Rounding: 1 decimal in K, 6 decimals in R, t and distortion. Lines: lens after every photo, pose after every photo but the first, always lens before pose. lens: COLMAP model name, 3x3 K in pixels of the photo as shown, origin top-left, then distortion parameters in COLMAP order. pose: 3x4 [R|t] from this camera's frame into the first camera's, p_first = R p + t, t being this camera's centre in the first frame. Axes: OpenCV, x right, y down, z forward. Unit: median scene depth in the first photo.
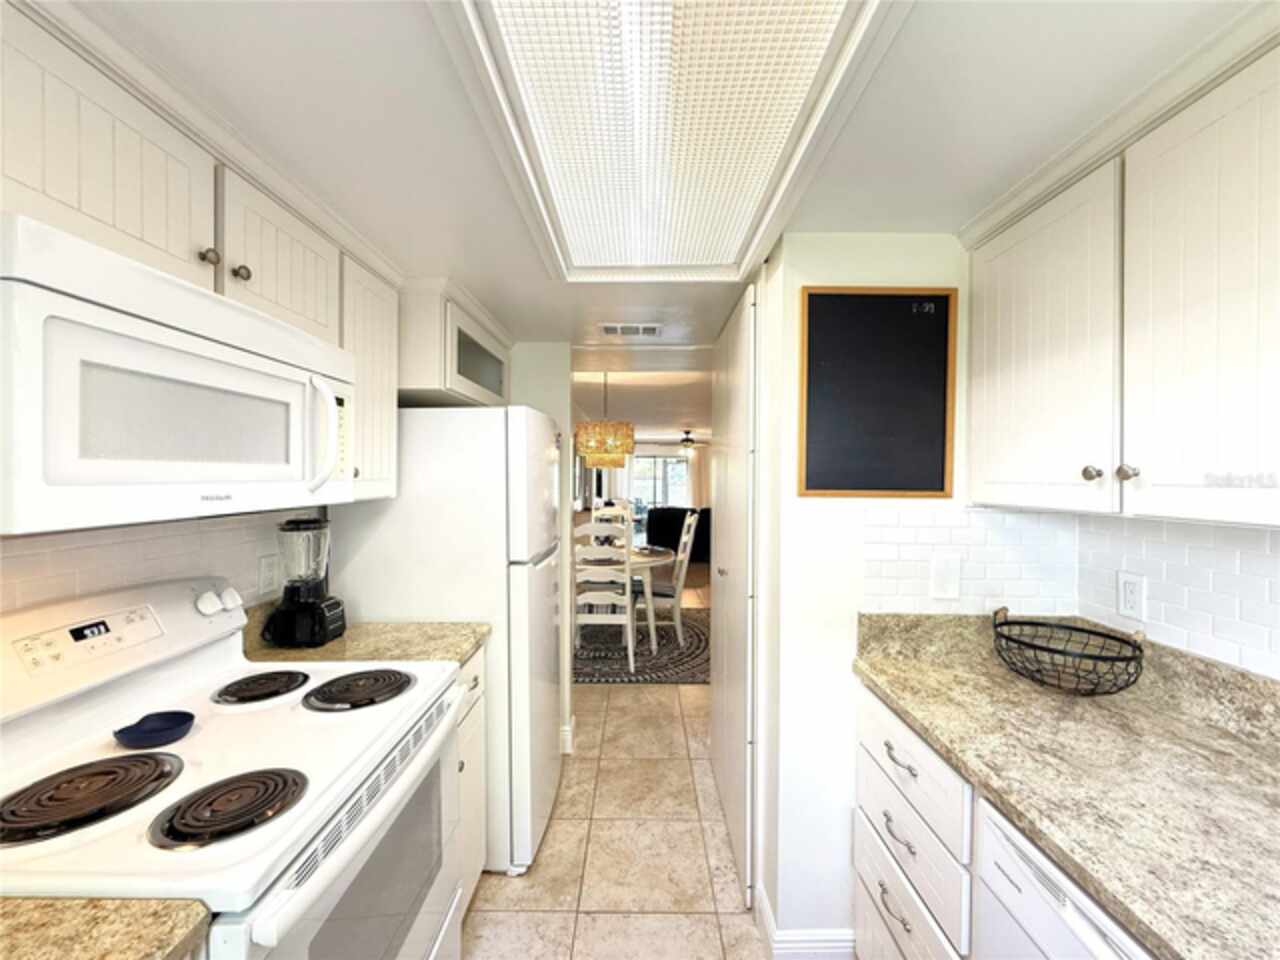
lens RADIAL K [[504.9, 0, 640.0], [0, 504.9, 480.0], [0, 0, 1]] dist [-0.000379, 0.000080]
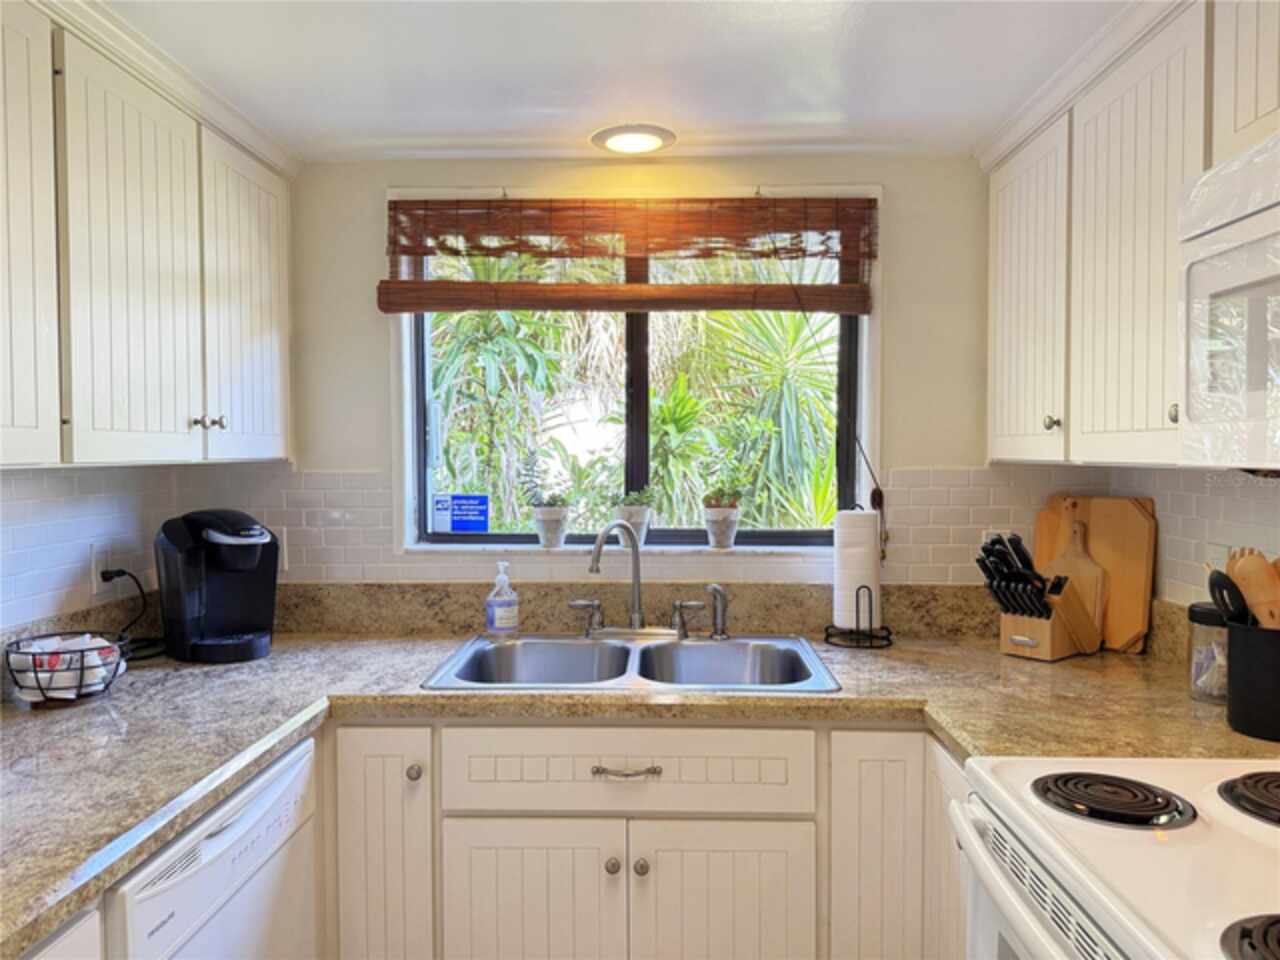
lens RADIAL K [[928.6, 0, 640.0], [0, 928.6, 480.0], [0, 0, 1]] dist [-0.001090, -0.002455]
pose [[-0.999442, -0.002692, 0.033293, -0.036464], [-0.001421, 0.999272, 0.038127, 0.028210], [-0.033372, 0.038059, -0.998718, 1.514875]]
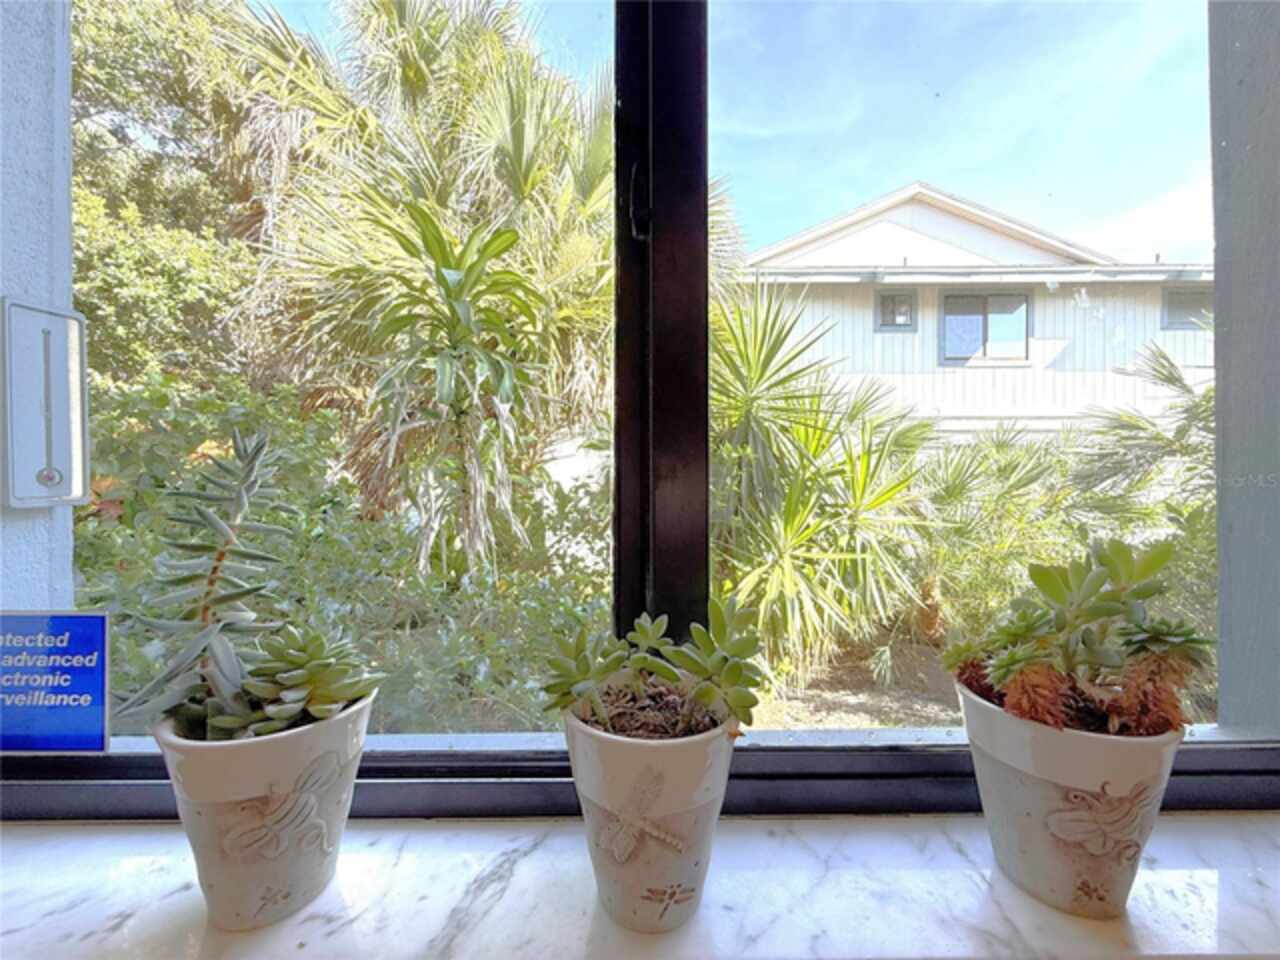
lens RADIAL K [[513.1, 0, 629.7], [0, 513.1, 480.0], [0, 0, 1]] dist [0.000219, 0.000105]
pose [[-0.999992, -0.001542, -0.003644, 0.058553], [-0.001555, 0.999993, 0.003514, 0.059458], [0.003639, 0.003519, -0.999987, -0.107413]]
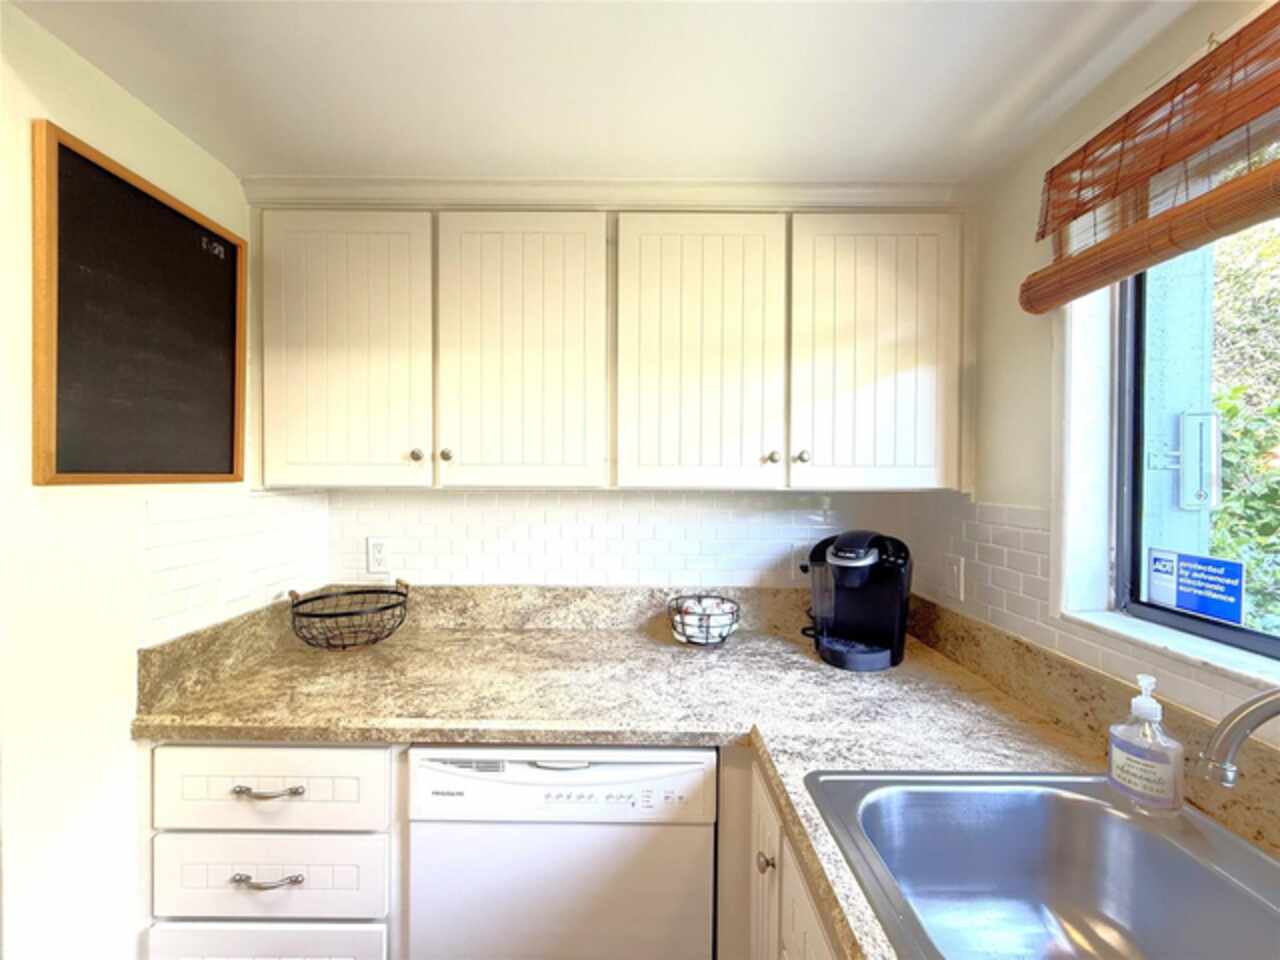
lens RADIAL K [[513.1, 0, 629.7], [0, 513.1, 480.0], [0, 0, 1]] dist [0.000219, 0.000105]
pose [[0.007781, -0.021360, 0.999742, -0.290944], [0.001629, 0.999771, 0.021348, 0.016729], [-0.999968, 0.001462, 0.007814, 0.359622]]
